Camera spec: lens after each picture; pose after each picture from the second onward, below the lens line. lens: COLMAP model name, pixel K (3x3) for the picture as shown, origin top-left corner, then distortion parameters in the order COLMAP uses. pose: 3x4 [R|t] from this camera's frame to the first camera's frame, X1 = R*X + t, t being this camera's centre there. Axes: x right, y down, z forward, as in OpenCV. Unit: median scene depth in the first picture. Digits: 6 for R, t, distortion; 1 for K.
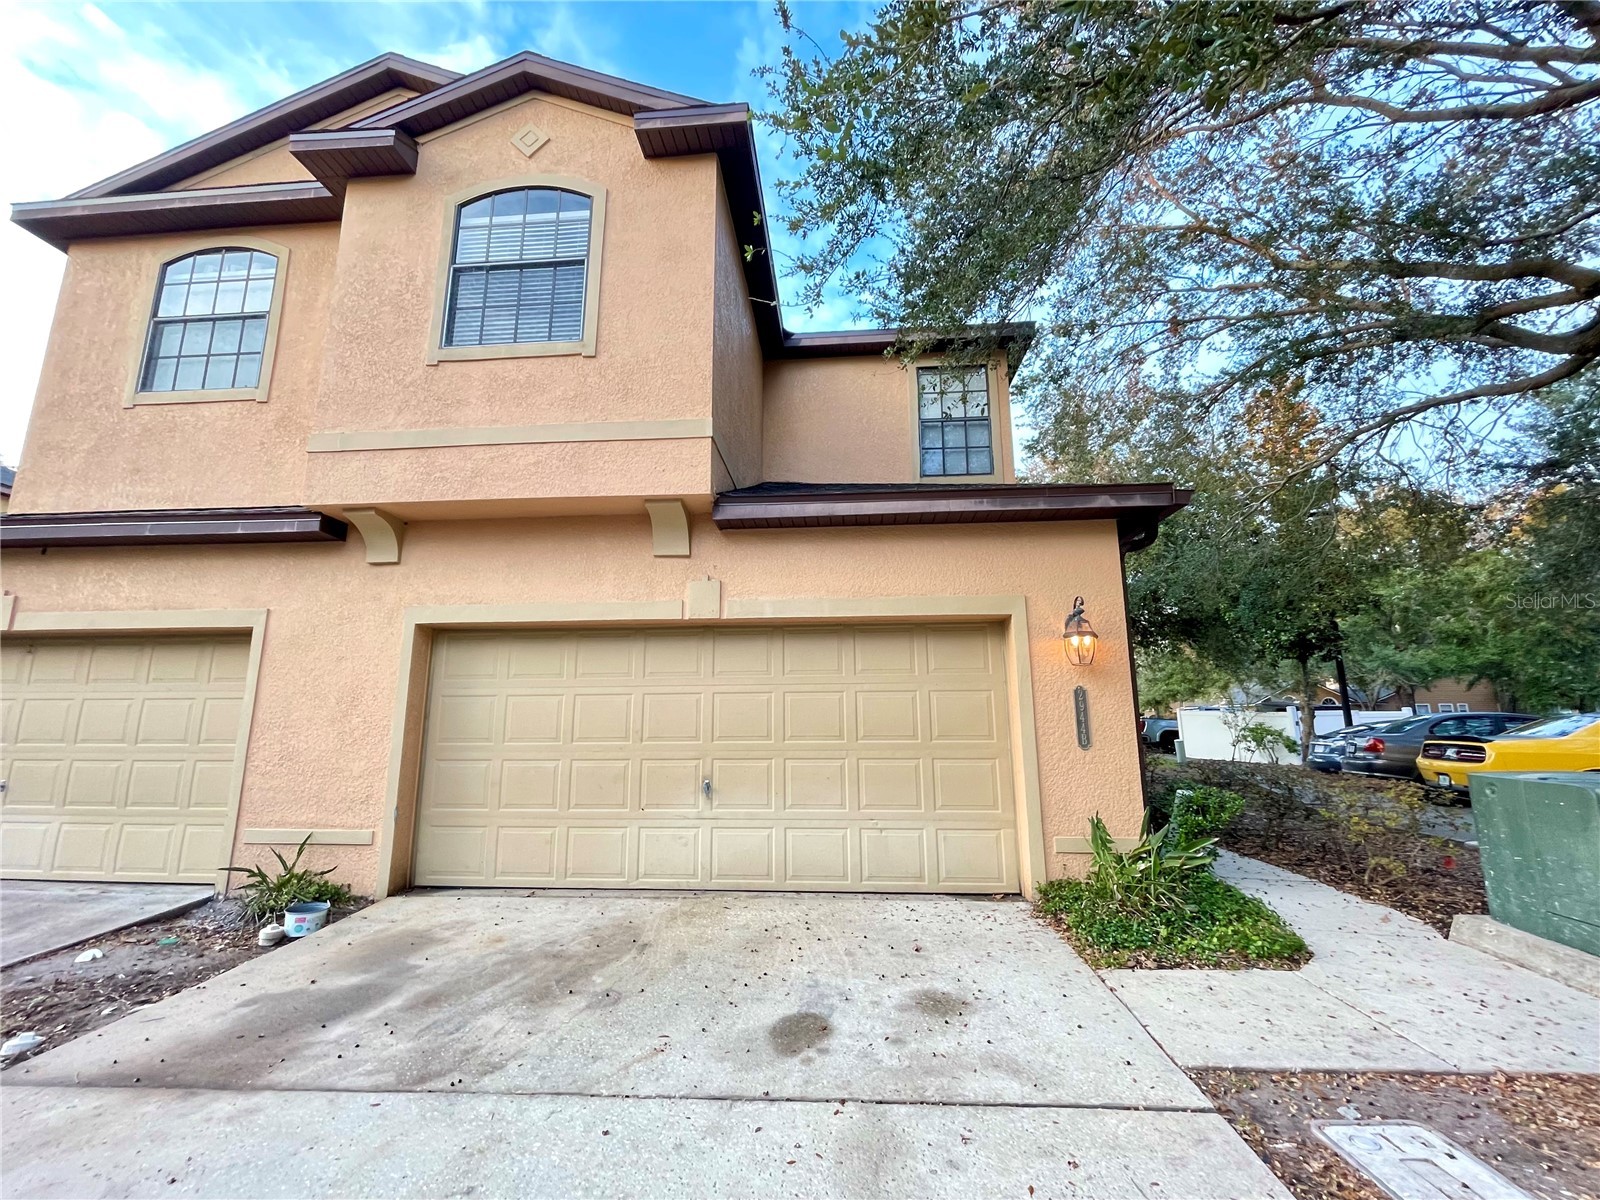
lens RADIAL K [[634.0, 0, 778.4], [0, 634.0, 600.0], [0, 0, 1]] dist [0.009875, -0.003595]
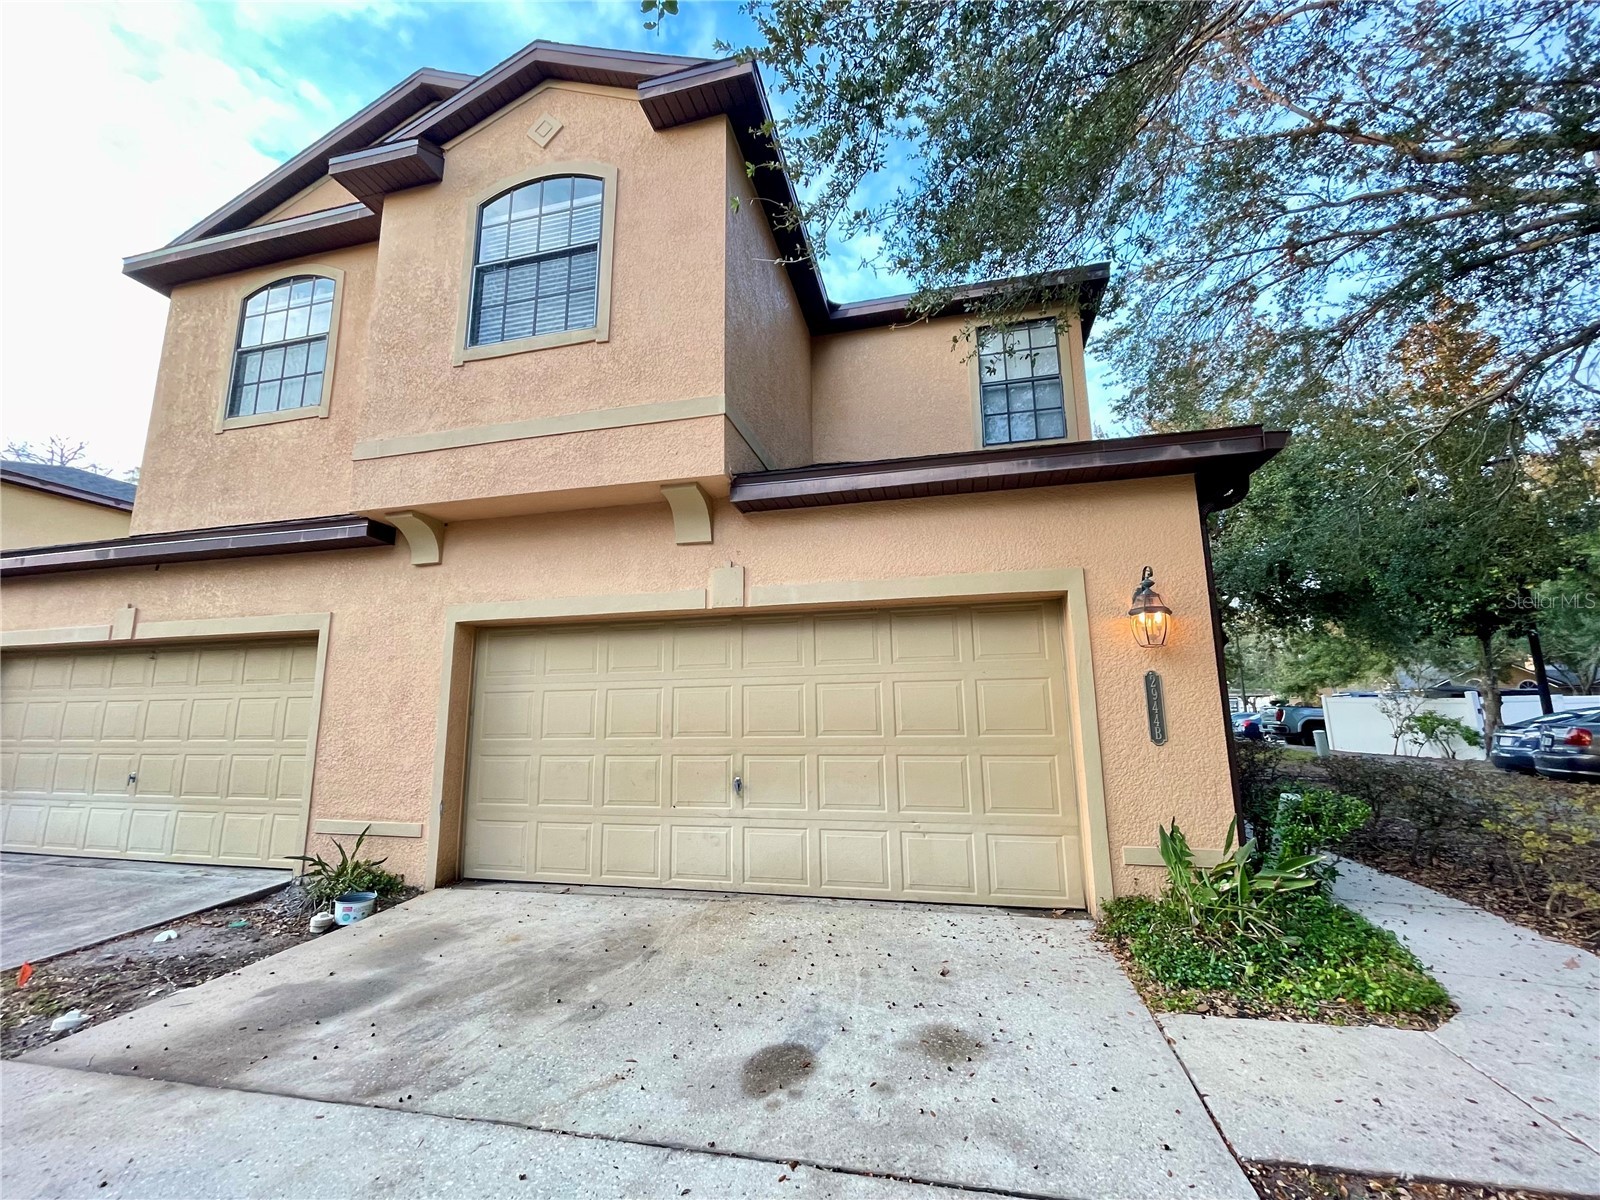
lens RADIAL K [[634.0, 0, 778.4], [0, 634.0, 600.0], [0, 0, 1]] dist [0.009875, -0.003595]
pose [[0.987665, -0.035361, -0.152537, 0.101758], [0.037158, 0.999269, 0.008946, 0.012442], [0.152109, -0.014503, 0.988257, 0.073190]]
